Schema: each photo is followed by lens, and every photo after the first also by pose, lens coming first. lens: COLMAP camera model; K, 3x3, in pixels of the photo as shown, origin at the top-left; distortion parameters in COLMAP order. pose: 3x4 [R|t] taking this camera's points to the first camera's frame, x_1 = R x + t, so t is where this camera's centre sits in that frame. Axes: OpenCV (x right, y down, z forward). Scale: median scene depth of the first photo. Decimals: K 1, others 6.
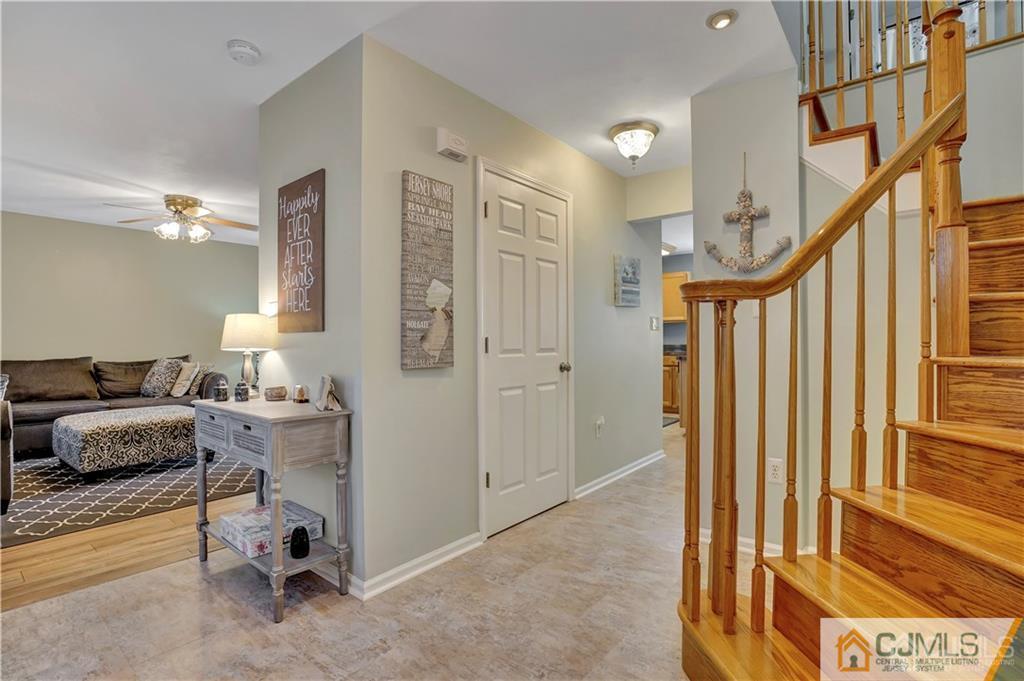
lens RADIAL K [[514.5, 0, 515.2], [0, 514.5, 341.4], [0, 0, 1]] dist [-0.017993, 0.004210]
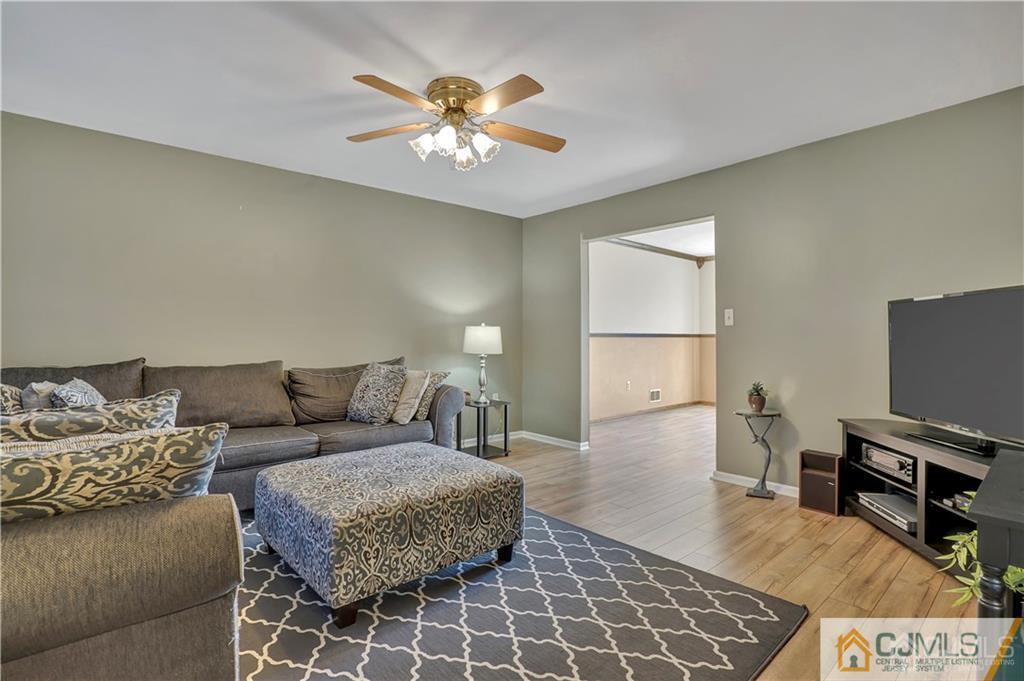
lens RADIAL K [[514.5, 0, 510.0], [0, 514.5, 343.8], [0, 0, 1]] dist [-0.017993, 0.004210]
pose [[0.983783, 0.003568, -0.179329, -0.420672], [-0.003013, 0.999990, 0.003370, 0.003999], [0.179339, -0.002775, 0.983783, 0.387500]]
